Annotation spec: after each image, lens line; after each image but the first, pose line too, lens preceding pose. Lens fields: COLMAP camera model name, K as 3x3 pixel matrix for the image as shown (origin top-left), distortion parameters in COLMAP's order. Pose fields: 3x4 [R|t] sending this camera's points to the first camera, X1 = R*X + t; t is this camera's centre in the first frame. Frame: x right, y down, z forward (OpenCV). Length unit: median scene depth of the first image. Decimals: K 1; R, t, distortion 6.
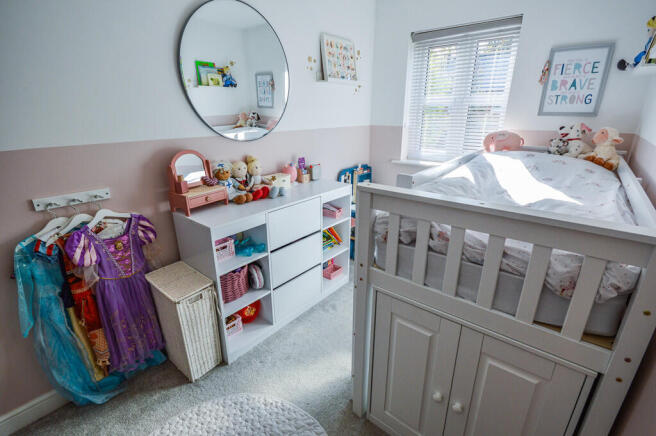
lens RADIAL K [[302.1, 0, 328.0], [0, 302.1, 218.0], [0, 0, 1]] dist [0.001532, 0.000031]
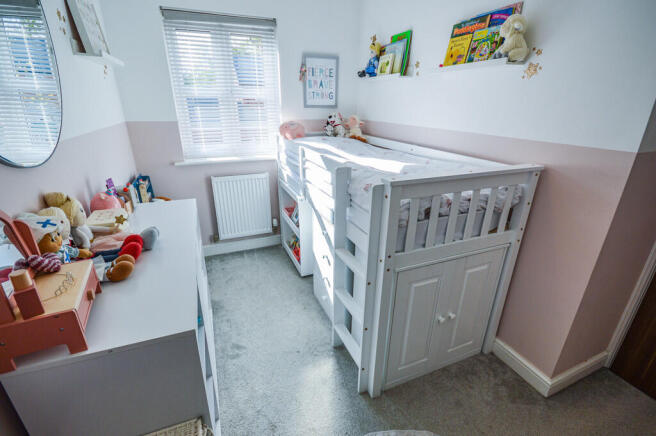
lens RADIAL K [[302.1, 0, 328.0], [0, 302.1, 218.0], [0, 0, 1]] dist [0.001532, 0.000031]
pose [[0.483365, -0.310002, 0.818692, -0.460989], [0.284087, 0.940135, 0.188259, -0.128771], [-0.828042, 0.141582, 0.542496, 0.335824]]
